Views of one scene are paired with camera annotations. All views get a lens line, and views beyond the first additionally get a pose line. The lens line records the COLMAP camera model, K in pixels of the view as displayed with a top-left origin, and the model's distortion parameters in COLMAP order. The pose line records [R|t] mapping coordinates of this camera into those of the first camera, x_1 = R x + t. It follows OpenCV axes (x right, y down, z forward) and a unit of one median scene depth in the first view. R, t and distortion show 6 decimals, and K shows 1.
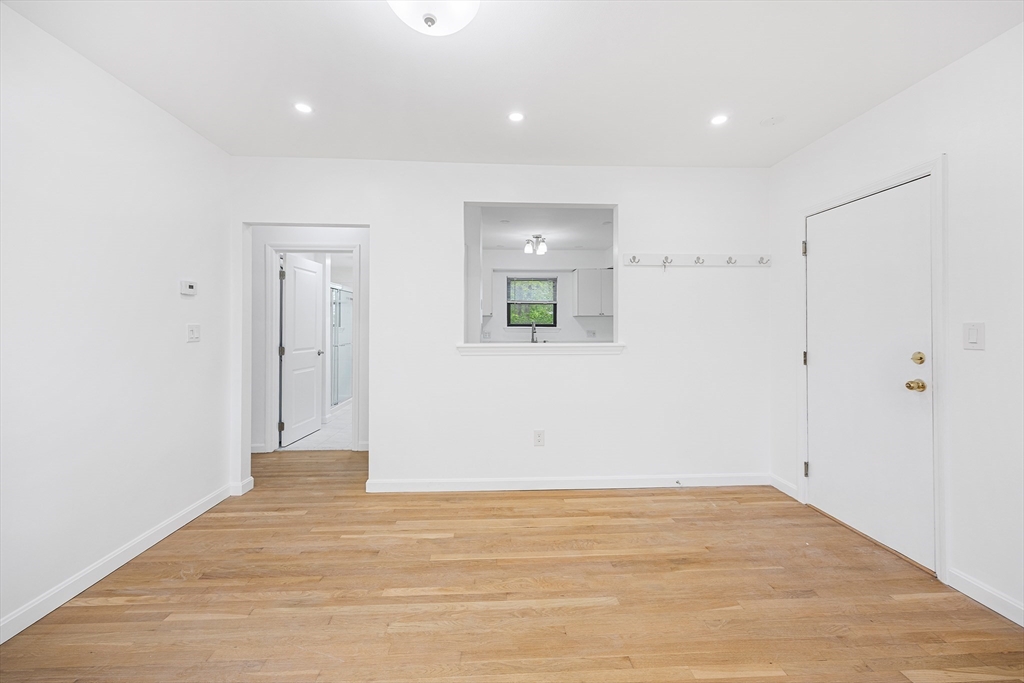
lens RADIAL K [[411.2, 0, 513.6], [0, 411.2, 333.1], [0, 0, 1]] dist [0.005266, -0.001180]
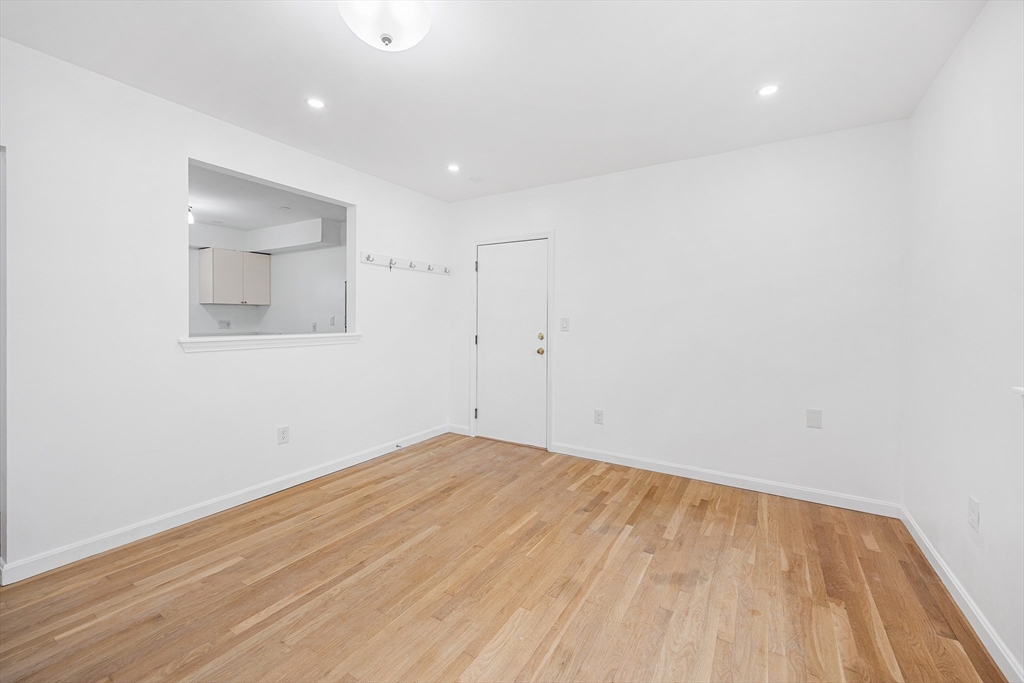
lens RADIAL K [[411.2, 0, 508.9], [0, 411.2, 334.2], [0, 0, 1]] dist [0.005266, -0.001180]
pose [[0.575293, -0.024856, 0.817570, -0.523694], [0.003047, 0.999596, 0.028246, -0.001905], [-0.817942, -0.013758, 0.575137, 0.047571]]
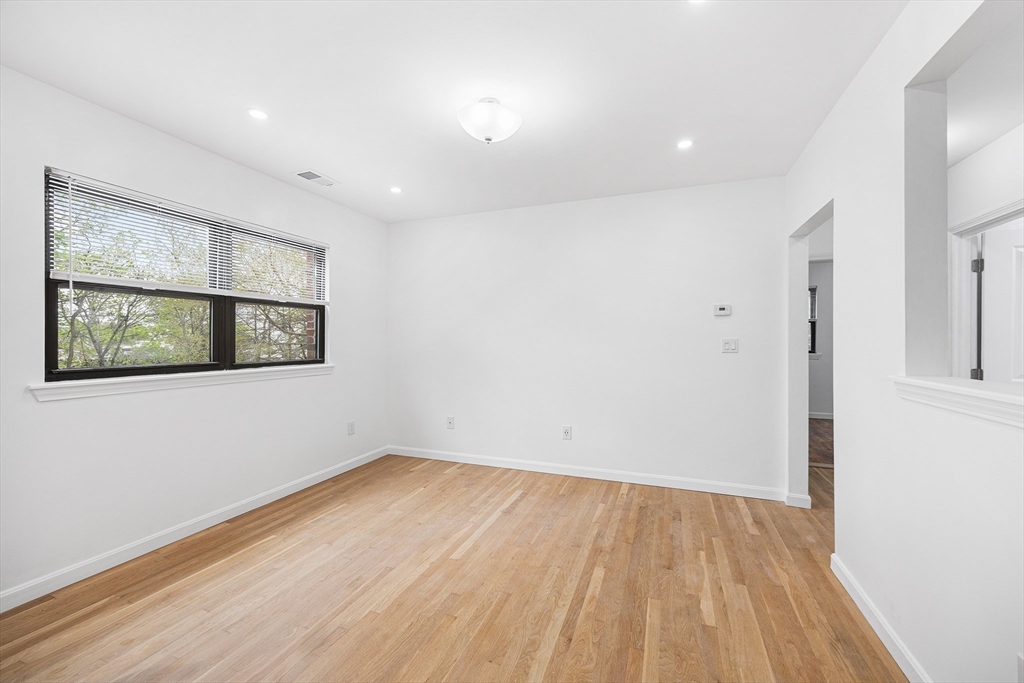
lens RADIAL K [[411.2, 0, 519.4], [0, 411.2, 341.5], [0, 0, 1]] dist [0.005266, -0.001180]
pose [[-0.400827, 0.004548, -0.916142, 0.664840], [-0.012586, 0.999866, 0.010470, -0.018809], [0.916067, 0.015727, -0.400716, 0.979187]]
